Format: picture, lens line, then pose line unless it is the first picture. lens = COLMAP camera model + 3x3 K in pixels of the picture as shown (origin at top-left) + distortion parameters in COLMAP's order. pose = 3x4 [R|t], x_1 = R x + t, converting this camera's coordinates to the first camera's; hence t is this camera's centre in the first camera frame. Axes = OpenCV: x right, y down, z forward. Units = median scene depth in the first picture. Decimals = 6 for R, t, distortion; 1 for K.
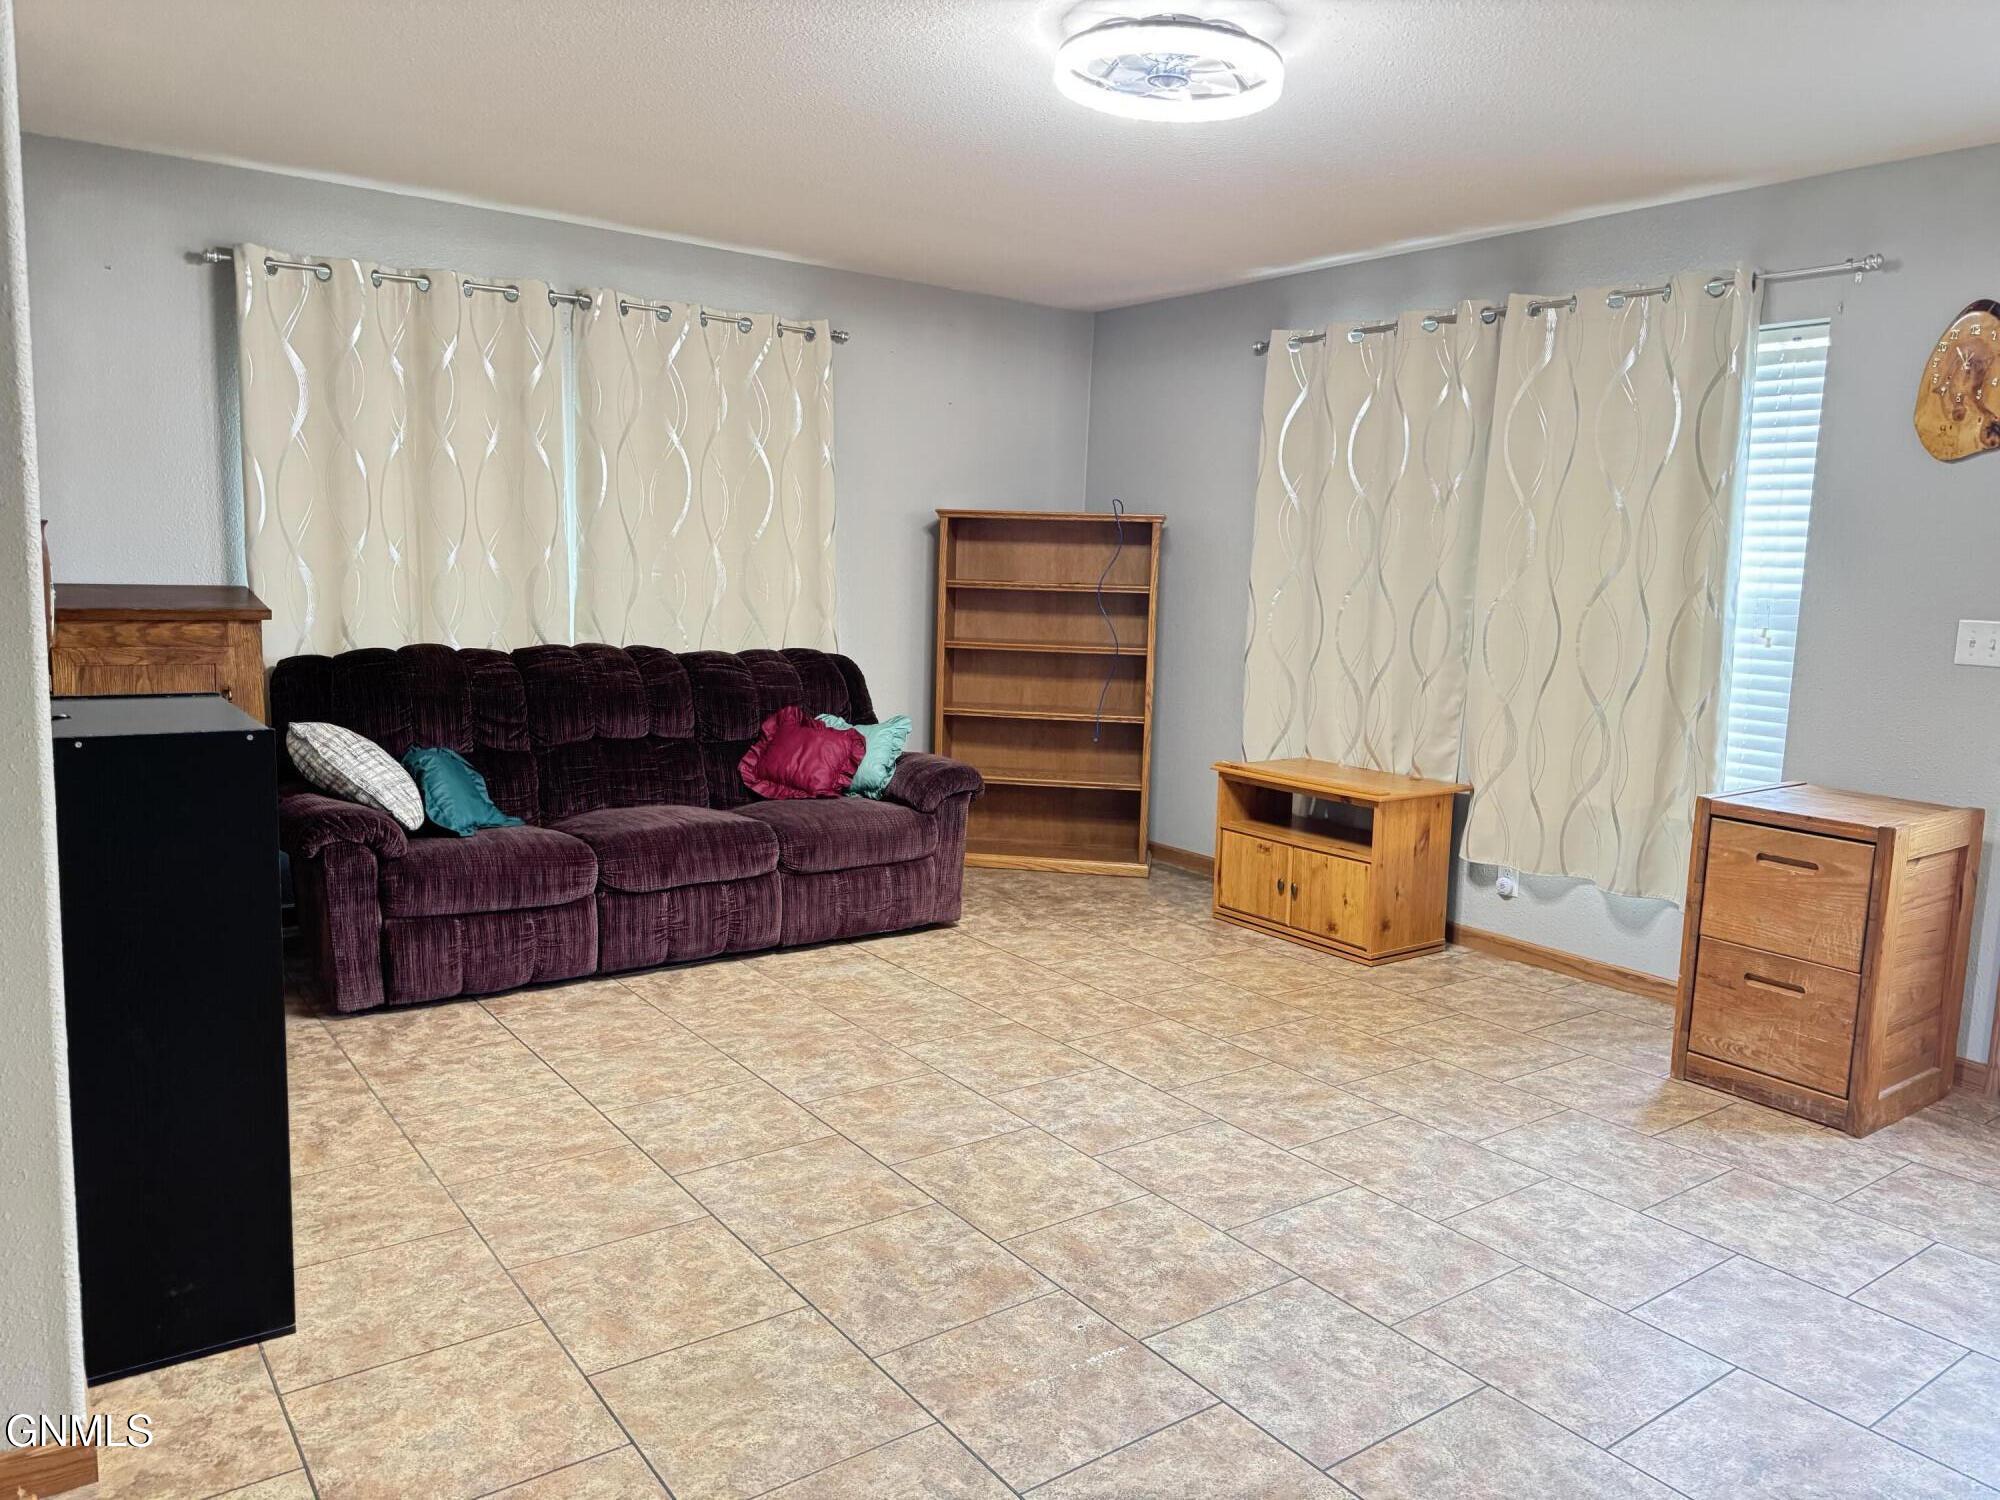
lens RADIAL K [[1411.7, 0, 1002.7], [0, 1411.7, 745.8], [0, 0, 1]] dist [0.062101, -0.078872]
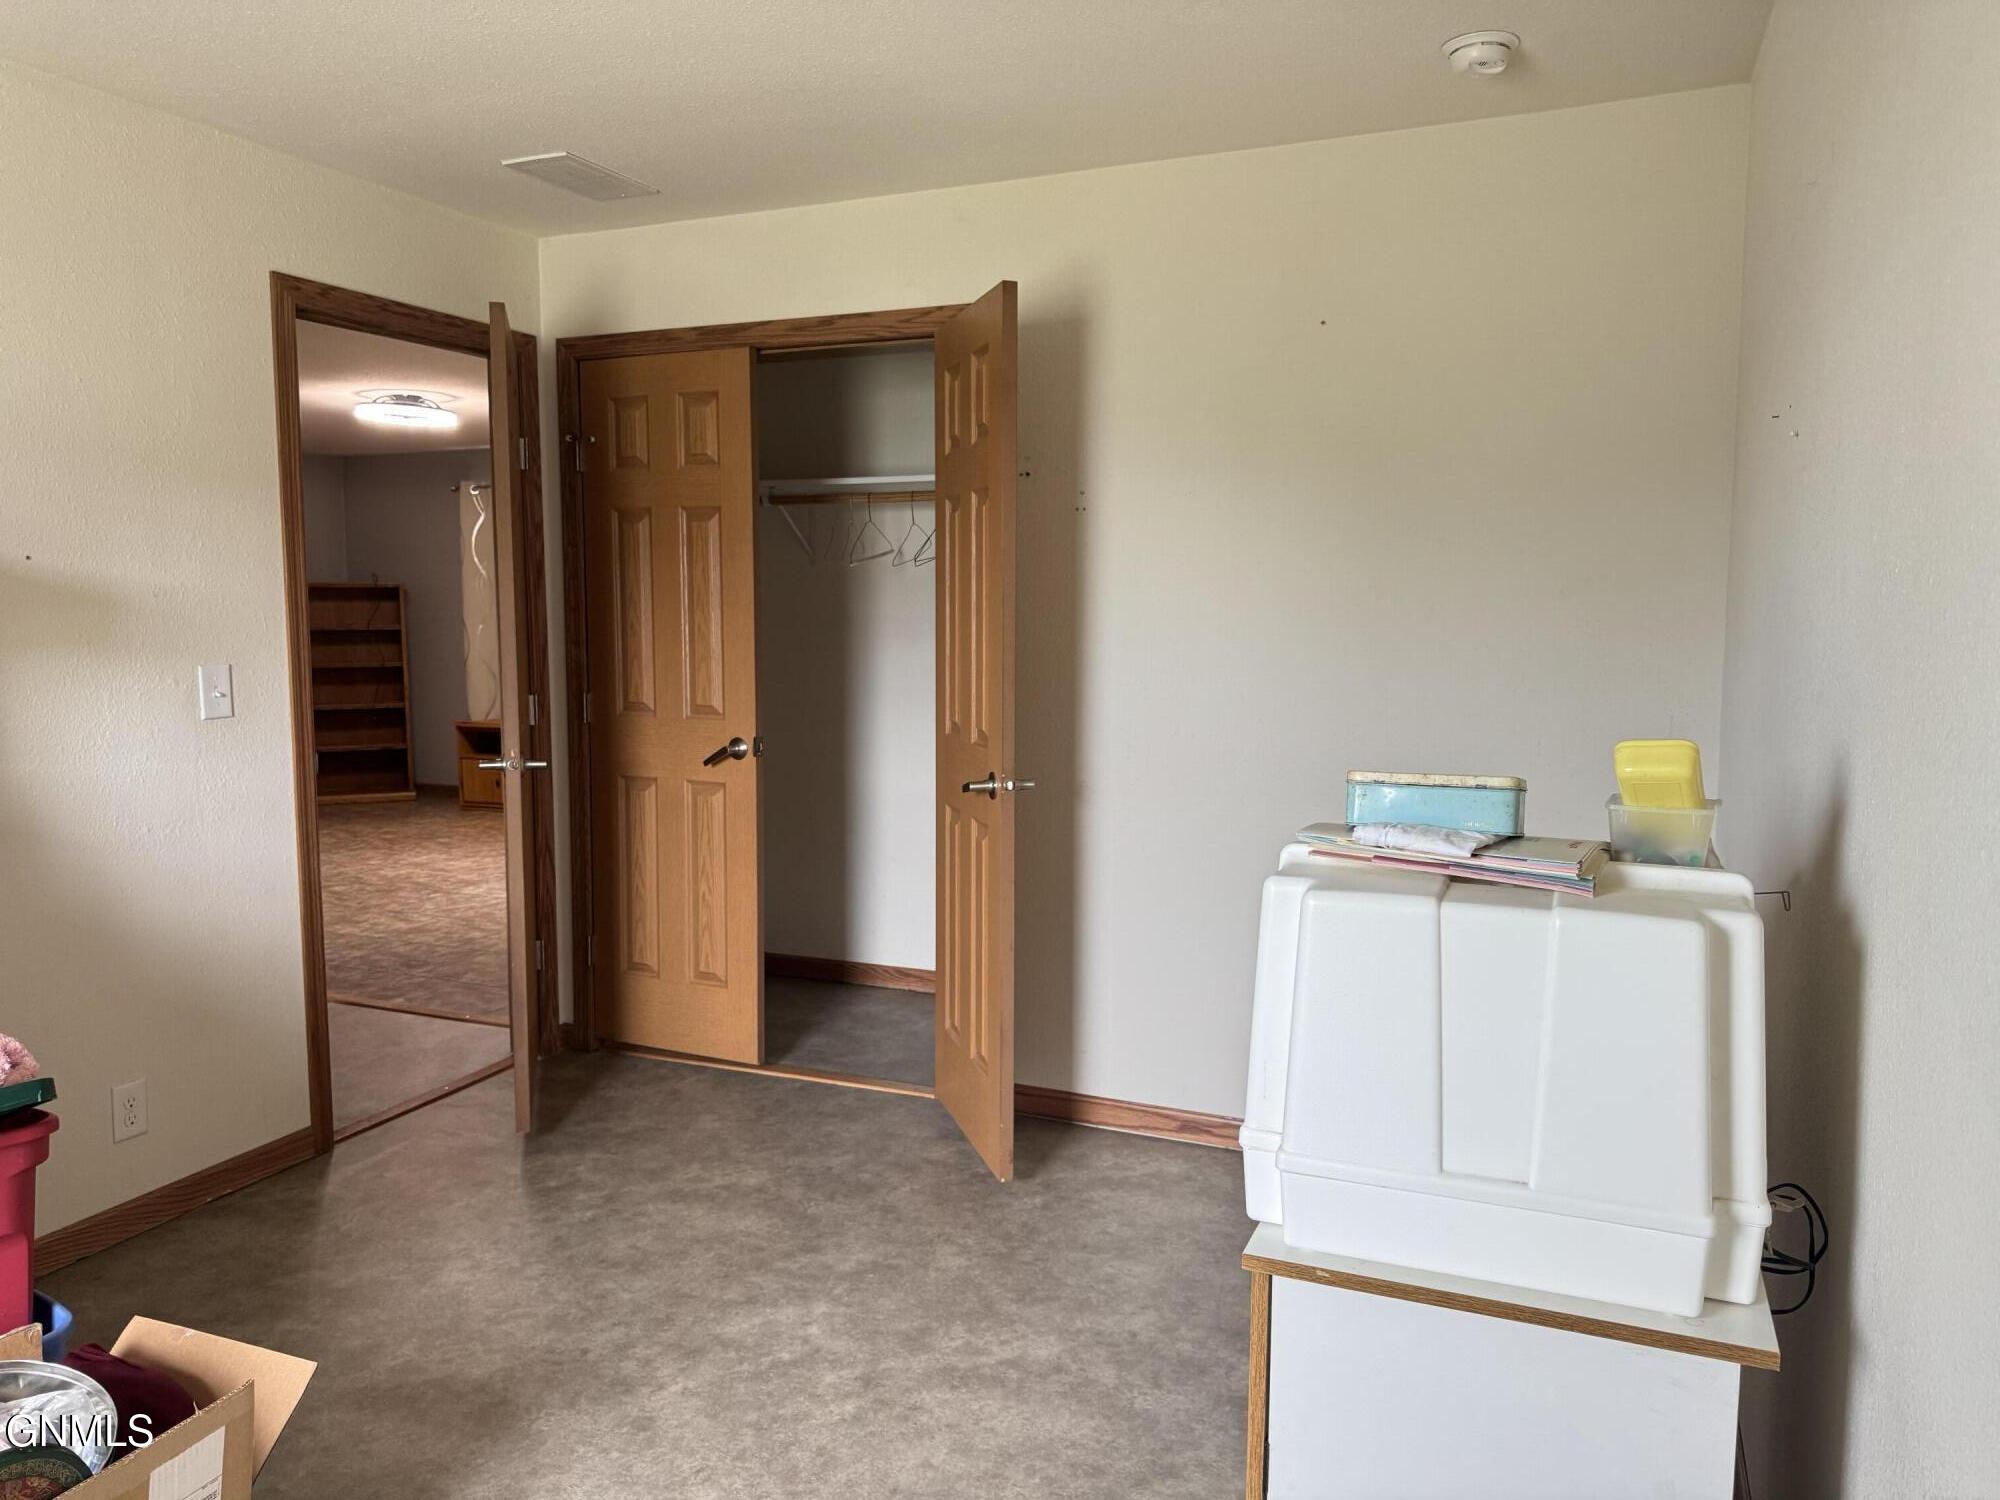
lens RADIAL K [[1411.7, 0, 1018.4], [0, 1411.7, 745.4], [0, 0, 1]] dist [0.062101, -0.078872]
pose [[0.858097, -0.086650, 0.506124, -0.191223], [0.096067, 0.995346, 0.007533, 0.122942], [-0.504421, 0.042158, 0.862428, -1.166576]]
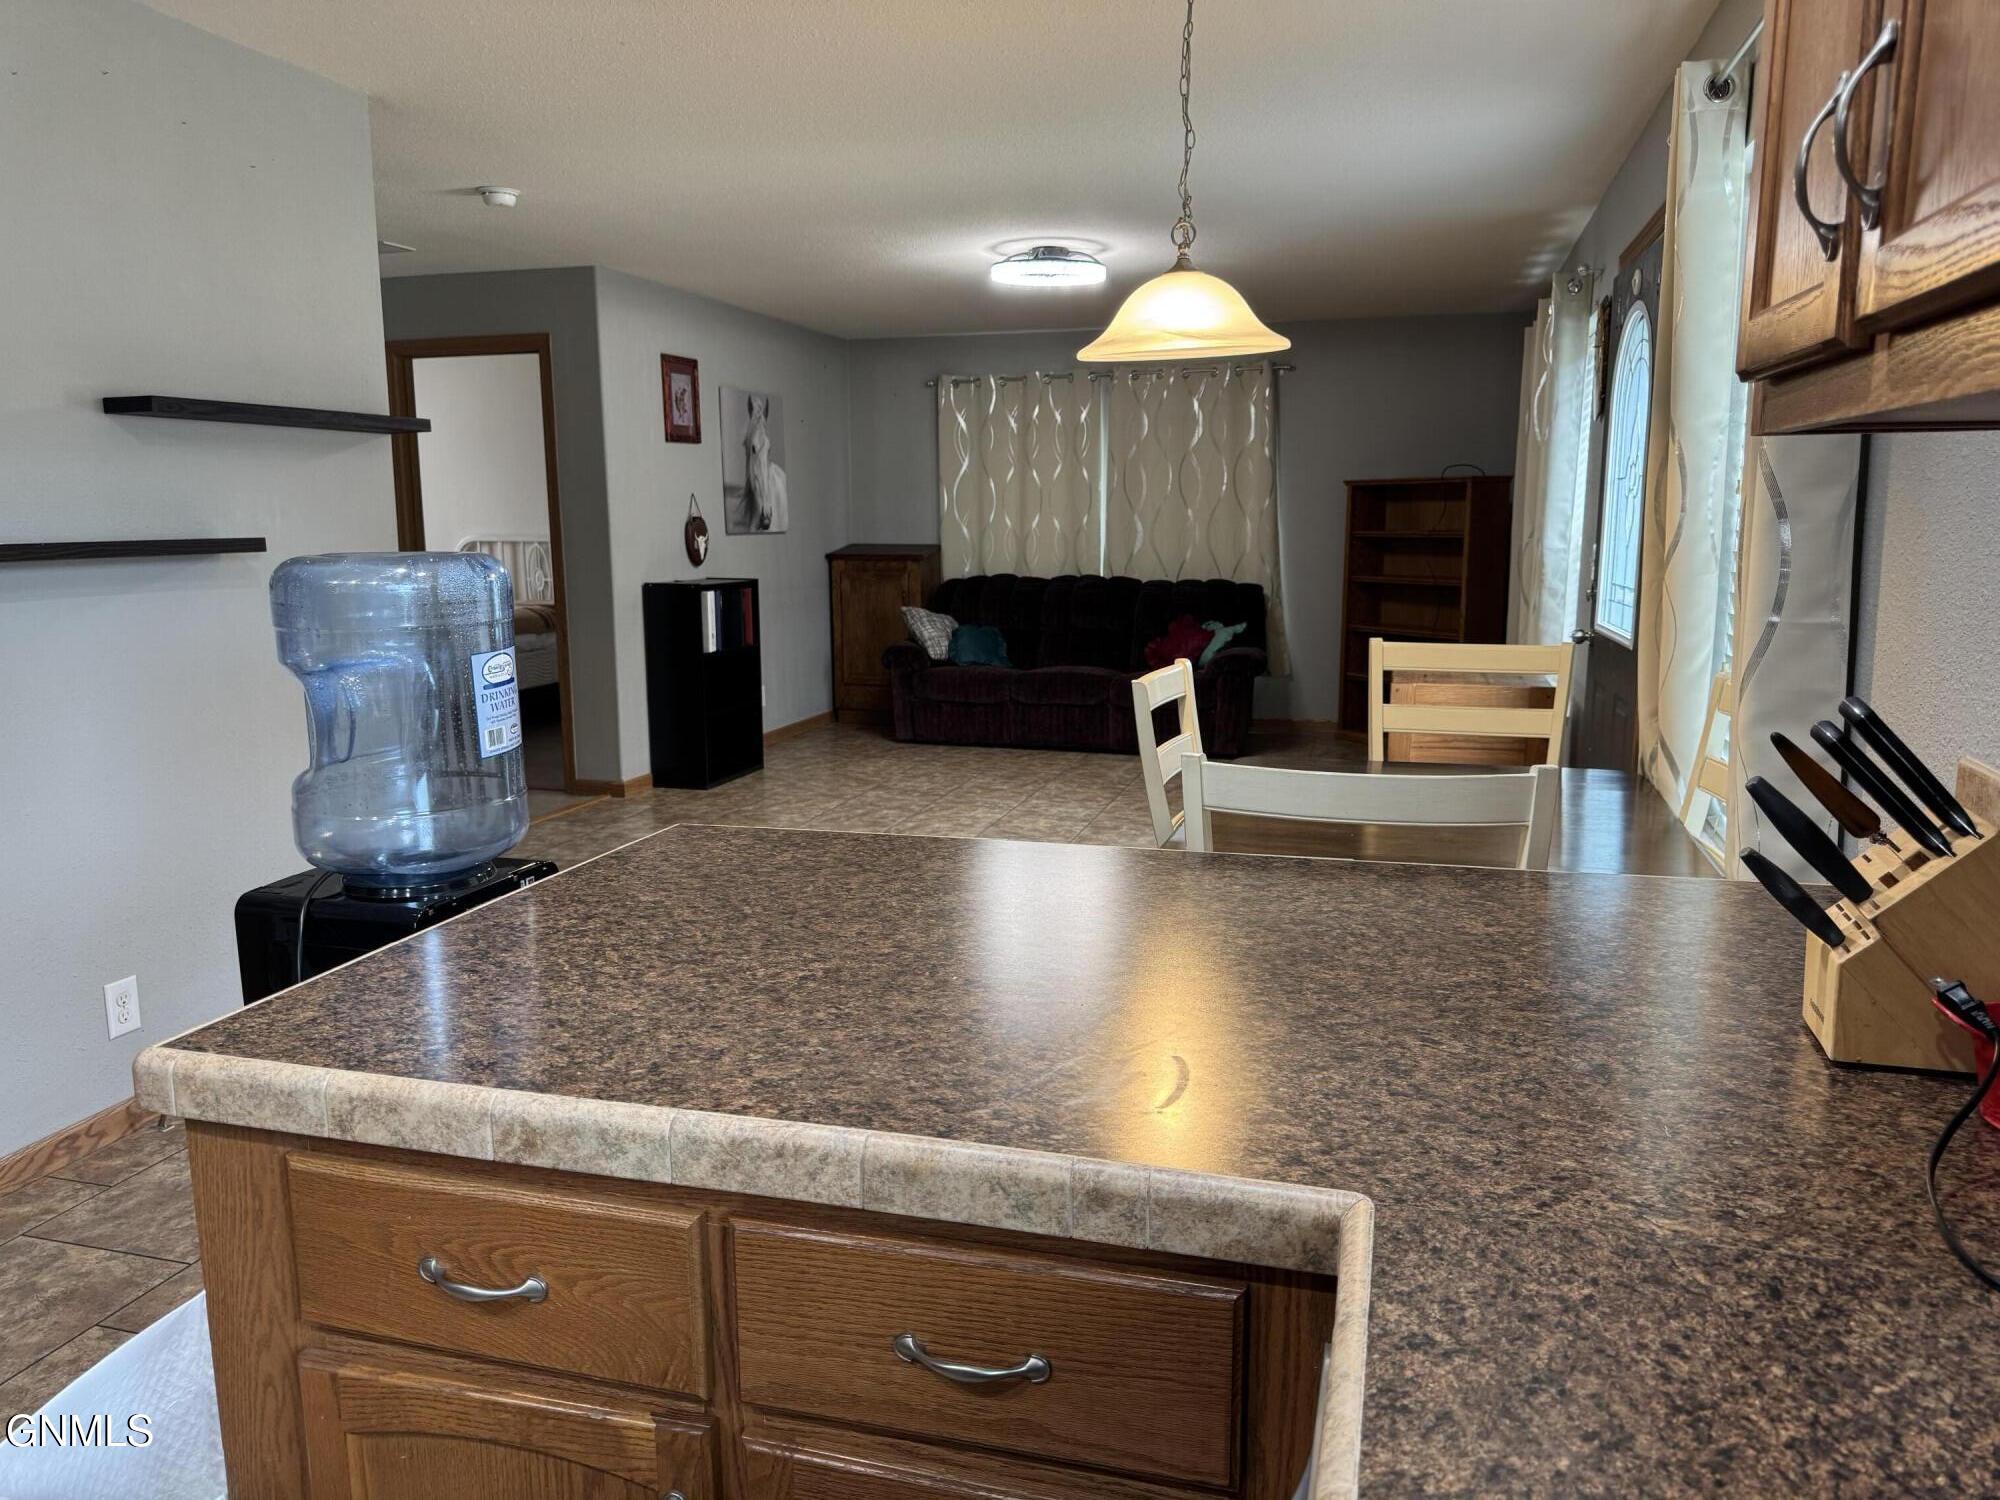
lens RADIAL K [[1411.7, 0, 984.7], [0, 1411.7, 774.1], [0, 0, 1]] dist [0.062101, -0.078872]
pose [[0.607382, 0.110505, -0.786687, 1.236334], [-0.080551, 0.993741, 0.077398, 0.057766], [0.790316, 0.016358, 0.612482, -0.196580]]
